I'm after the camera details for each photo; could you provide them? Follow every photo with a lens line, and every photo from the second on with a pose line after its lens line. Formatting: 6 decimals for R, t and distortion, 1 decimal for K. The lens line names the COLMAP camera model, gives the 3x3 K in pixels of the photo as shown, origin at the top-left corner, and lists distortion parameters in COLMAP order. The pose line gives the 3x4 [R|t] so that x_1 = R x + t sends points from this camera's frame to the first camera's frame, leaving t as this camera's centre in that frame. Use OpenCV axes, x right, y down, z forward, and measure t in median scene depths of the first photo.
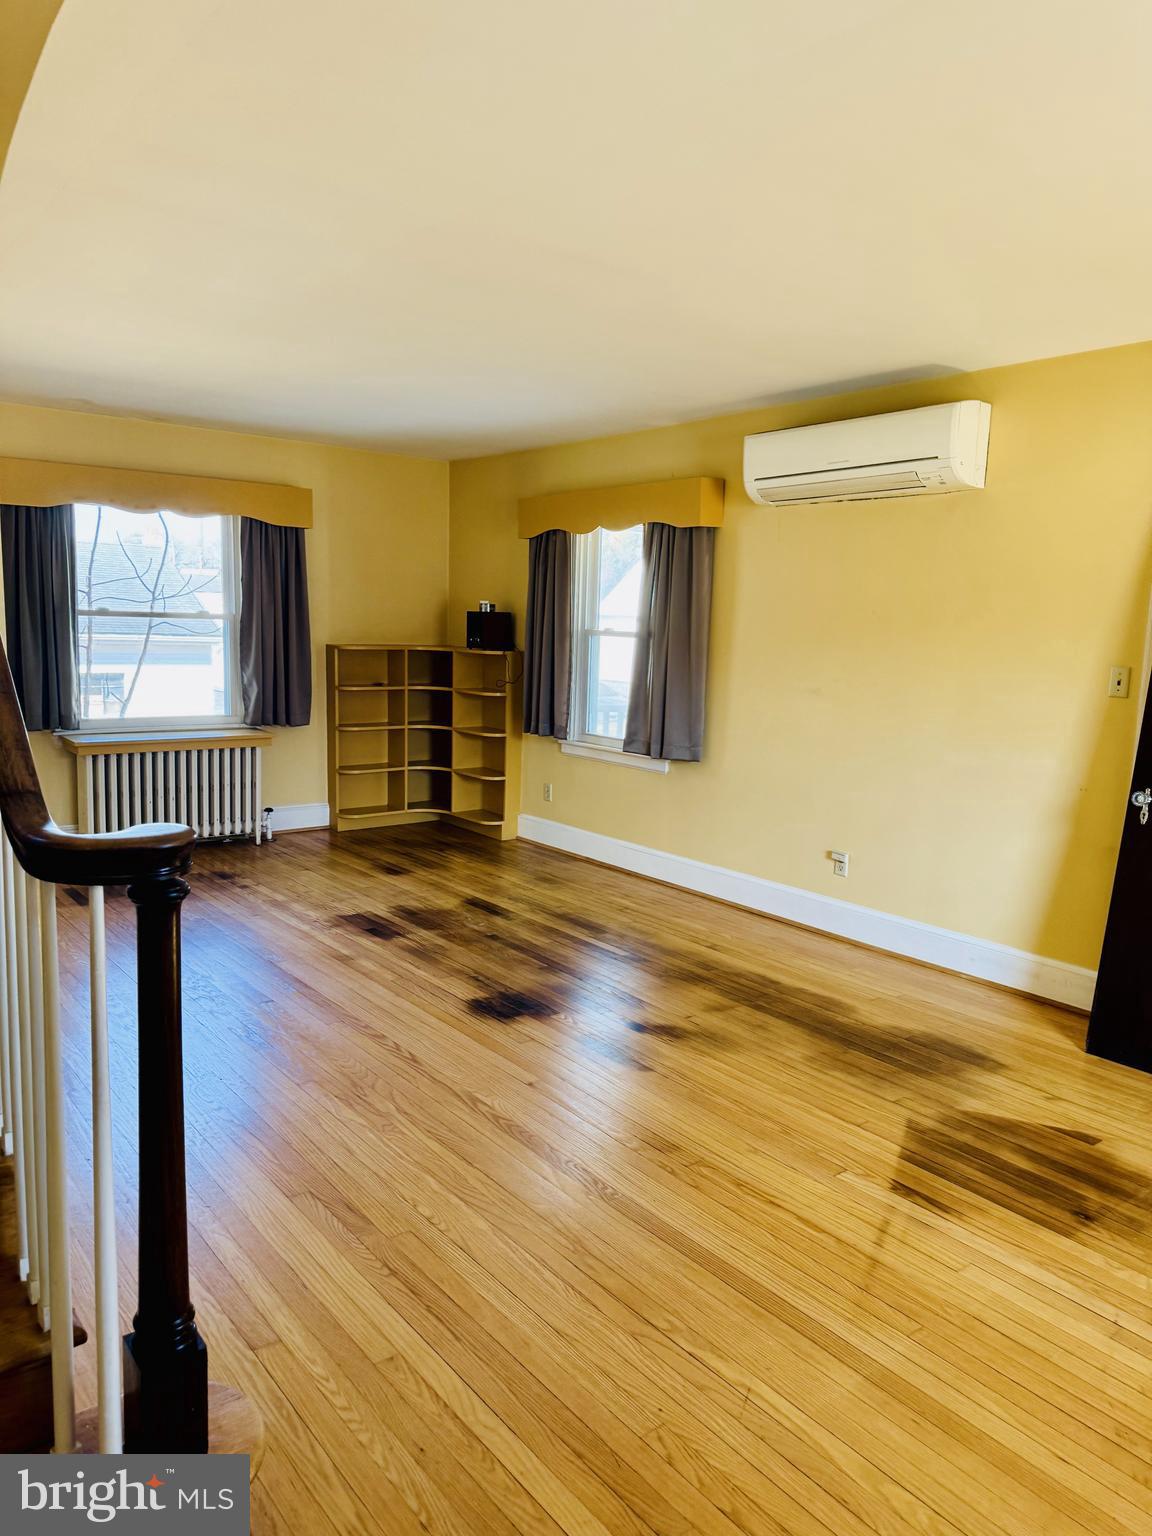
lens RADIAL K [[1076.6, 0, 576.0], [0, 1076.6, 768.0], [0, 0, 1]] dist [0.115267, -0.143747]
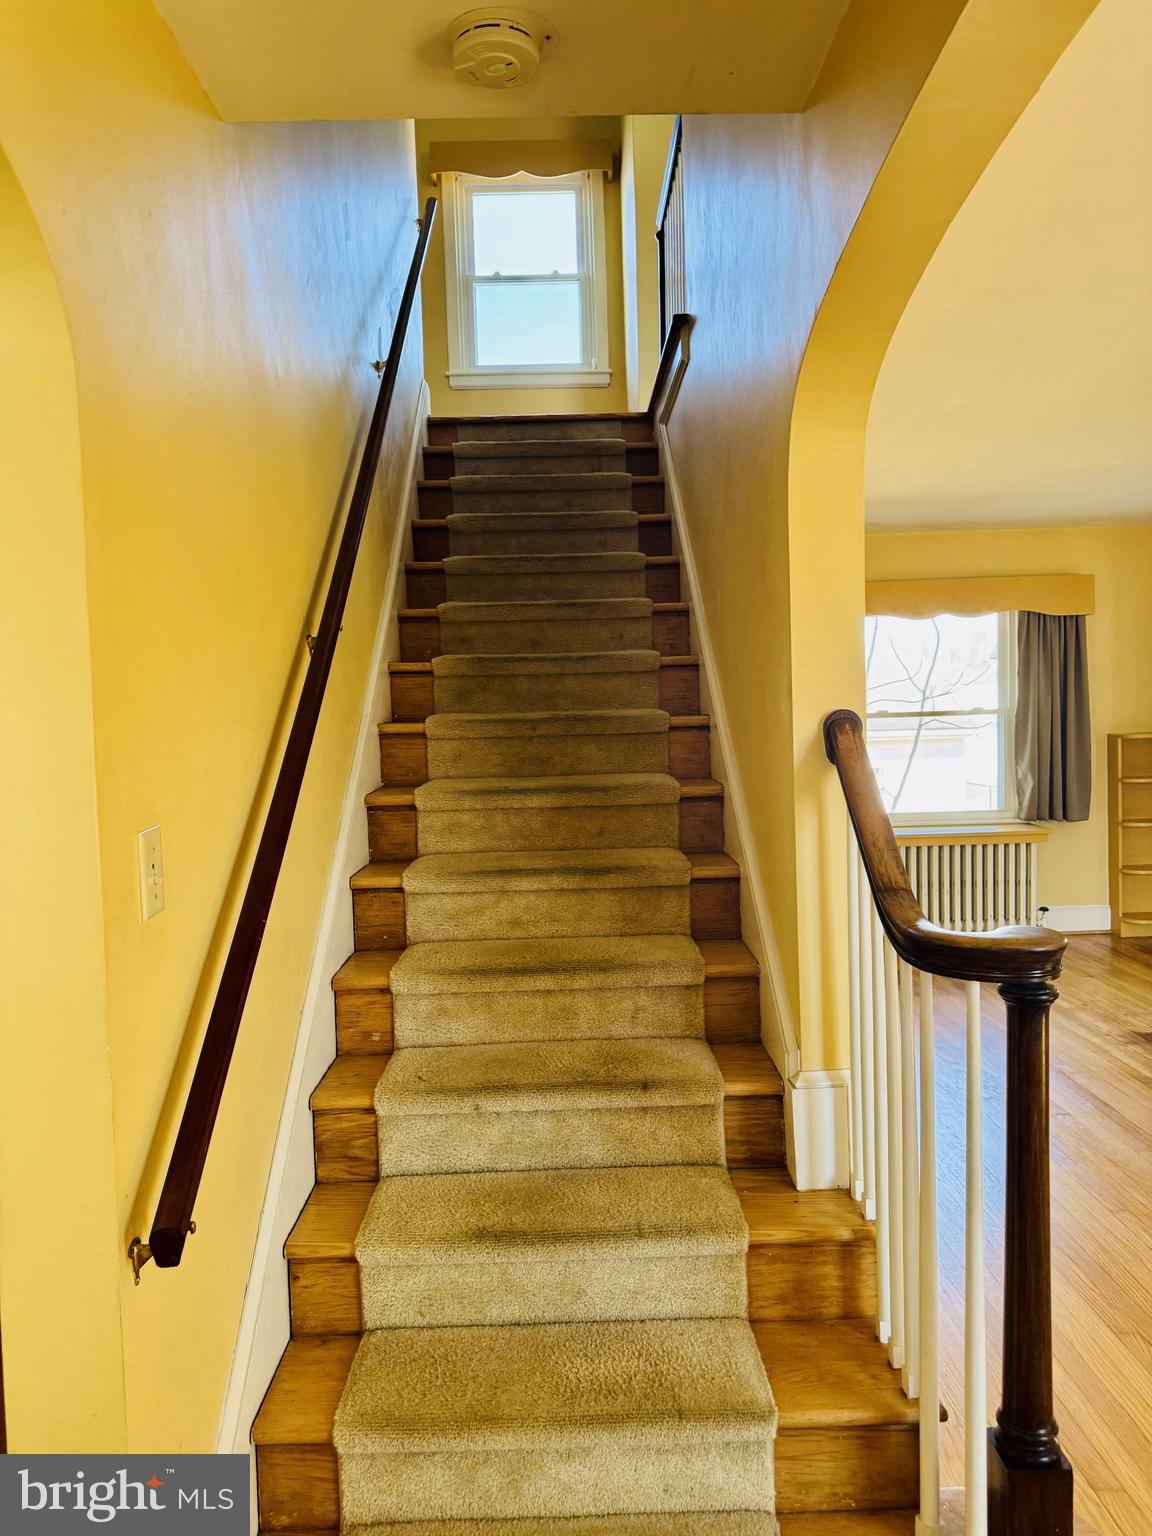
lens RADIAL K [[1093.4, 0, 576.0], [0, 1093.4, 768.0], [0, 0, 1]] dist [-0.000595, -0.001082]
pose [[0.790776, -0.023355, -0.611660, -0.026567], [-0.028208, 0.996820, -0.074530, -0.002776], [0.611456, 0.076190, 0.787602, -0.026528]]
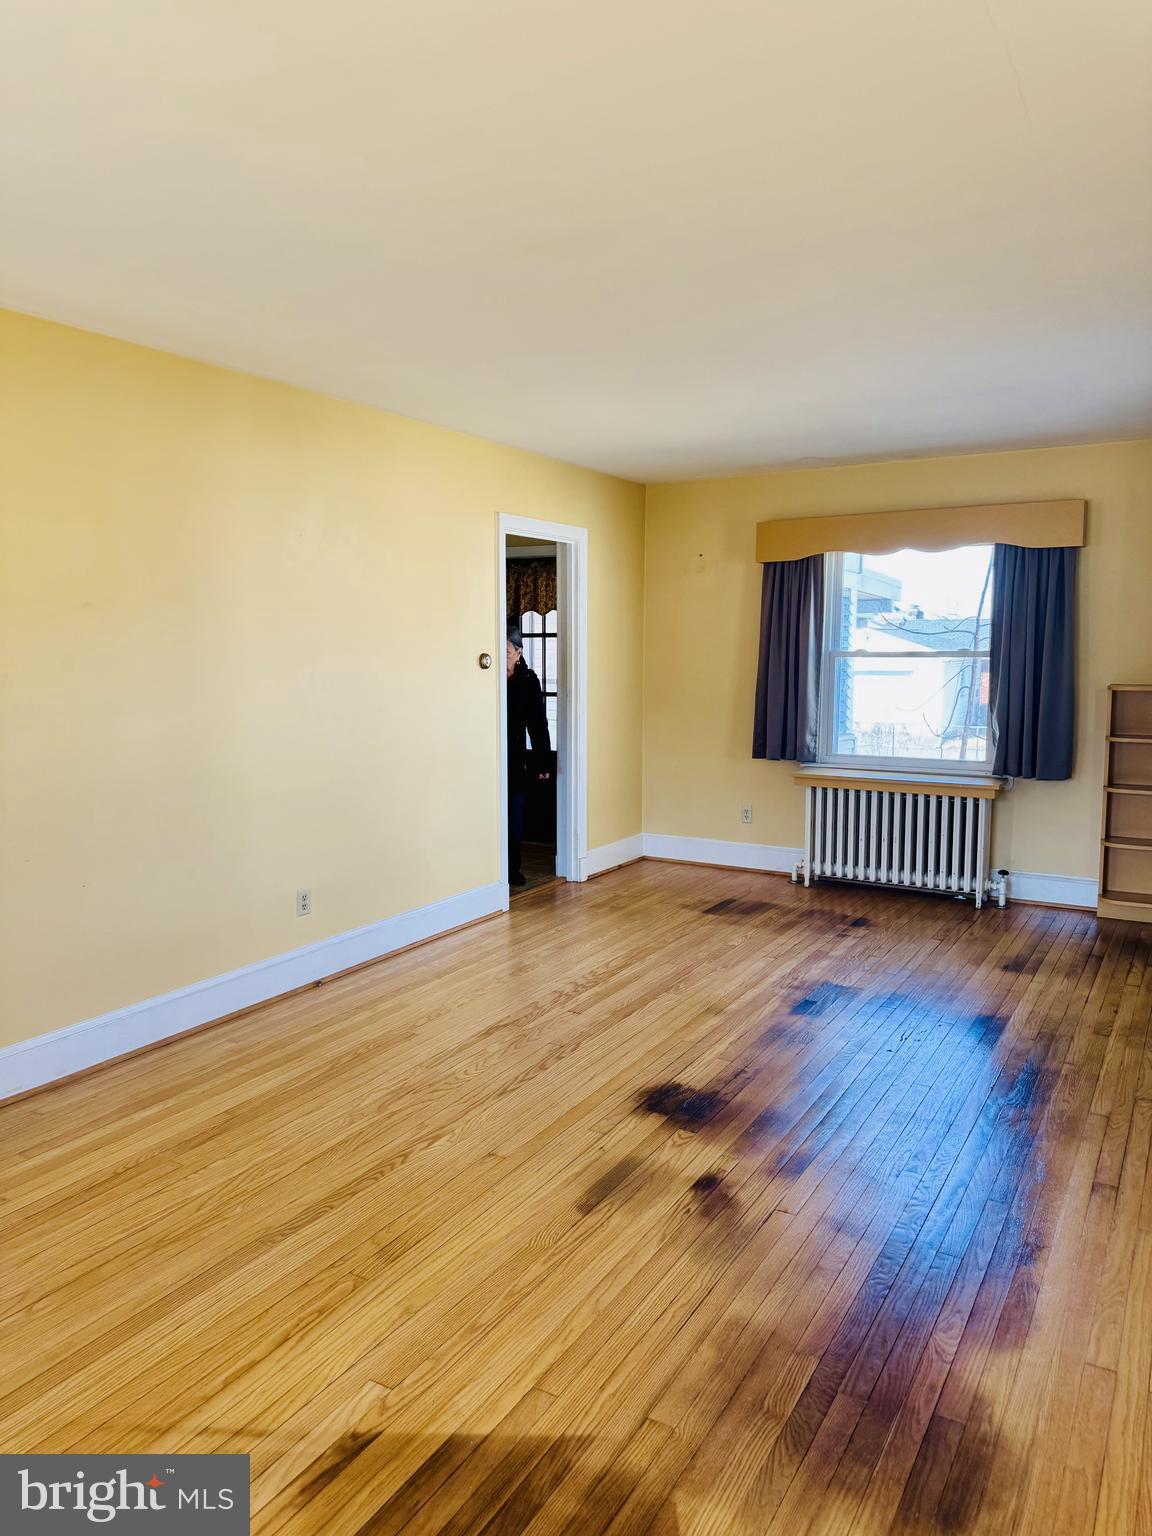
lens RADIAL K [[1089.3, 0, 576.0], [0, 1089.3, 768.0], [0, 0, 1]] dist [0.034297, -0.029456]
pose [[0.357722, 0.077414, -0.930614, 0.607510], [-0.117148, 0.992405, 0.037523, -0.055931], [0.926451, 0.095597, 0.364074, 0.520809]]
